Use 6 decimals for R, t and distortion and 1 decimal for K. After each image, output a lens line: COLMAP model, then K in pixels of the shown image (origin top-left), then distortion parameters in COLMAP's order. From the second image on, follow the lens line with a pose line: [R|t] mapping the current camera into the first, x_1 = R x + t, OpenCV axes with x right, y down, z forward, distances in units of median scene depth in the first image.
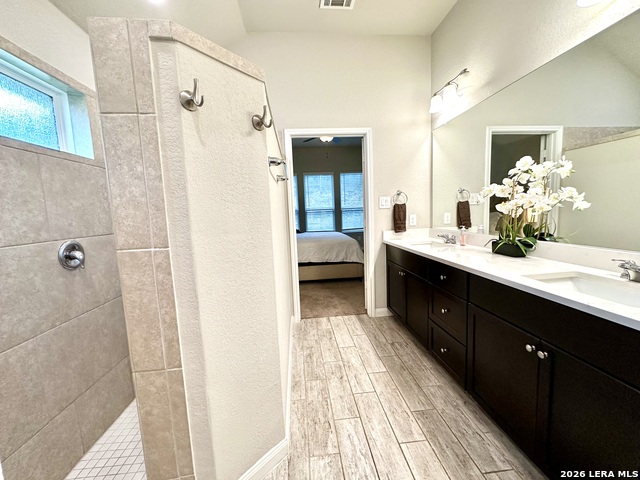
lens RADIAL K [[251.6, 0, 320.0], [0, 251.6, 240.0], [0, 0, 1]] dist [-0.000795, -0.000219]
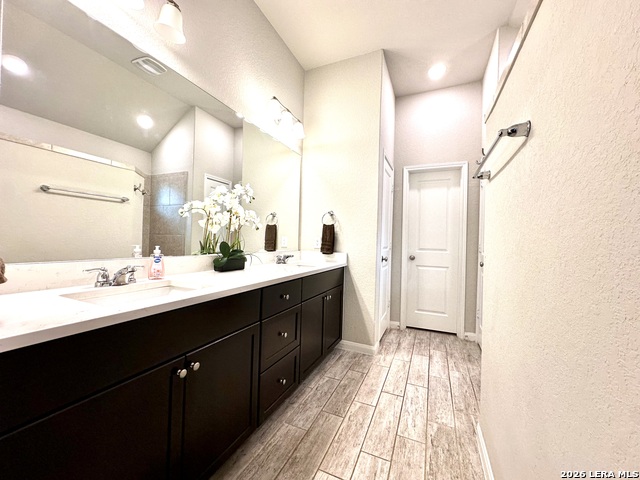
lens RADIAL K [[251.6, 0, 320.0], [0, 251.6, 240.0], [0, 0, 1]] dist [-0.000795, -0.000219]
pose [[-0.870033, 0.021126, 0.492541, -0.075477], [0.064528, 0.995366, 0.071290, -0.125640], [-0.488753, 0.093807, -0.867364, 1.880623]]
